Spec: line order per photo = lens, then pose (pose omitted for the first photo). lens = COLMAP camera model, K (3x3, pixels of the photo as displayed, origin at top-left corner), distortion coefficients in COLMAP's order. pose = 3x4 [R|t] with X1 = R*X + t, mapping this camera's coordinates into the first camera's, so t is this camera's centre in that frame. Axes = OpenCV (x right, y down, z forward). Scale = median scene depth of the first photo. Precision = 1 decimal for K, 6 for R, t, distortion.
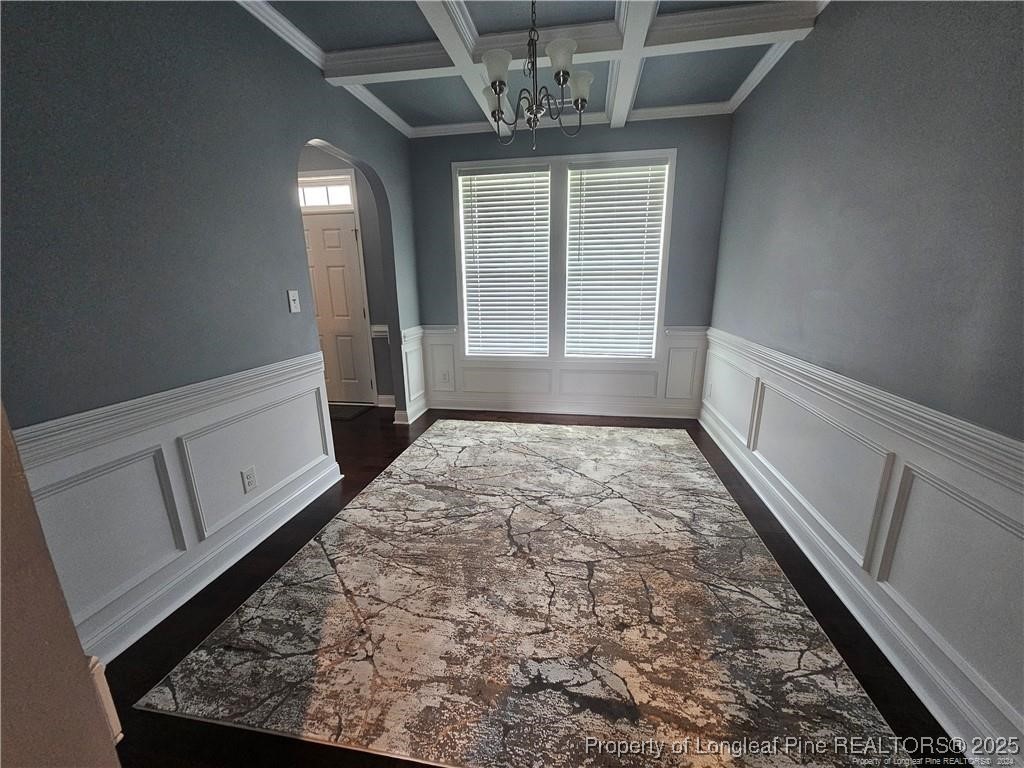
lens RADIAL K [[414.8, 0, 513.8], [0, 414.8, 386.6], [0, 0, 1]] dist [-0.000383, -0.000107]
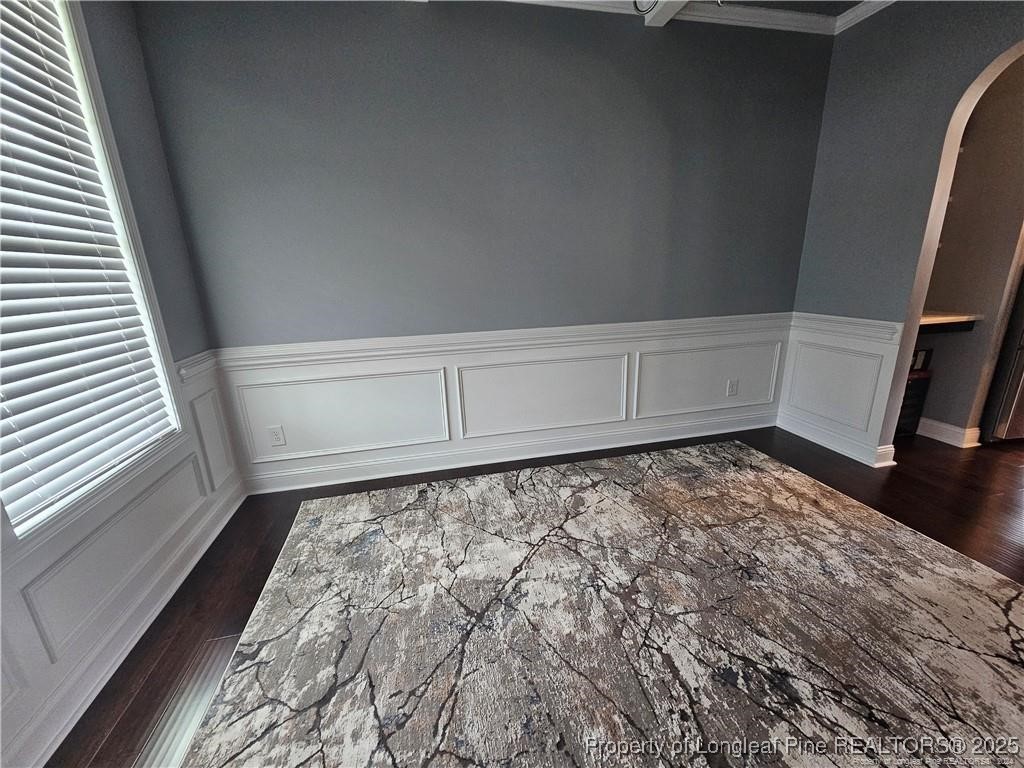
lens RADIAL K [[414.8, 0, 515.3], [0, 414.8, 389.0], [0, 0, 1]] dist [-0.000383, -0.000107]
pose [[-0.379993, -0.228049, 0.896437, -0.403450], [0.259508, 0.903927, 0.339958, -0.299702], [-0.887841, 0.361814, -0.284305, 1.312380]]
